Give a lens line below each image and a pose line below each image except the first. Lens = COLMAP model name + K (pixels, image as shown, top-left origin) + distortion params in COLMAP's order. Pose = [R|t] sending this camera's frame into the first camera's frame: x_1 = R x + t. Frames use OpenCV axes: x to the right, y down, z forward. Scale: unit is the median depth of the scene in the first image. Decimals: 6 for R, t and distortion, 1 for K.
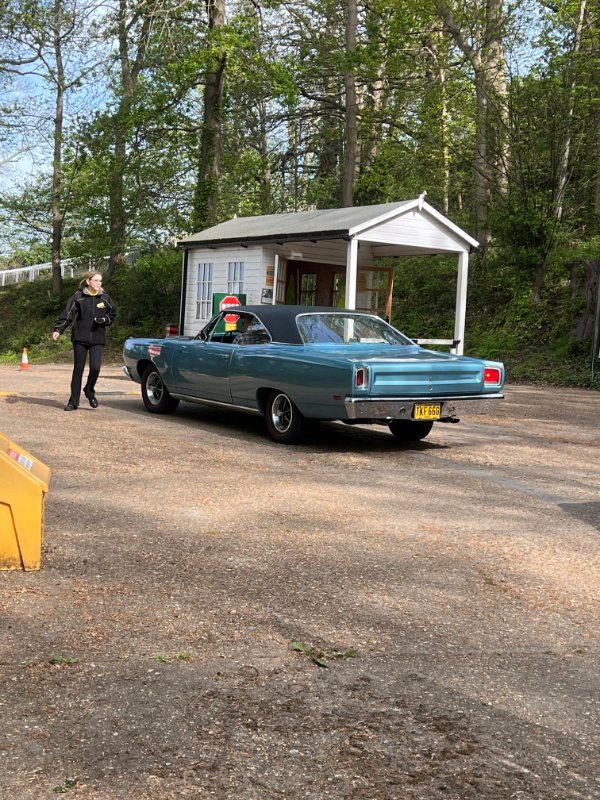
lens RADIAL K [[1212.7, 0, 297.4], [0, 1212.7, 398.9], [0, 0, 1]] dist [0.188283, 0.000000]
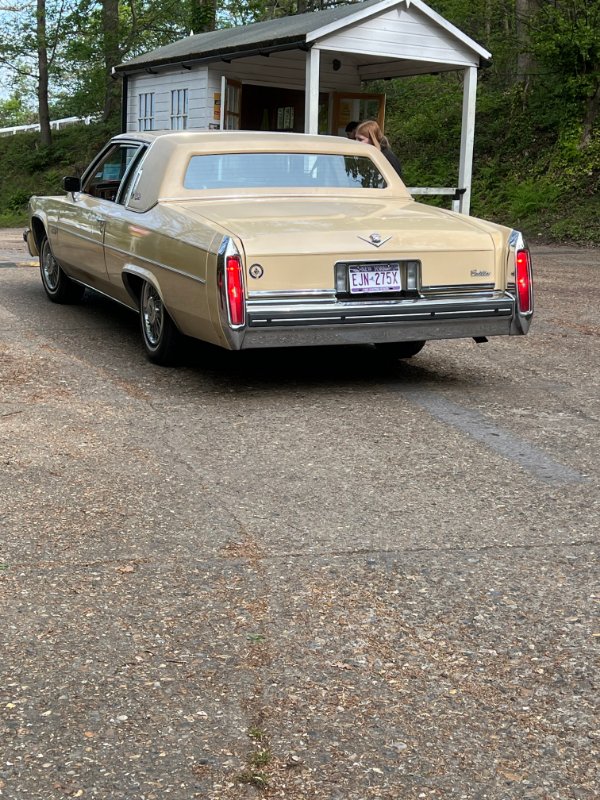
lens RADIAL K [[1261.7, 0, 303.4], [0, 1261.7, 402.4], [0, 0, 1]] dist [0.072600, 0.000000]
pose [[0.999101, -0.006443, -0.041898, 0.065752], [0.011053, 0.993786, 0.110755, -0.005036], [0.040925, -0.111119, 0.992964, 0.210330]]
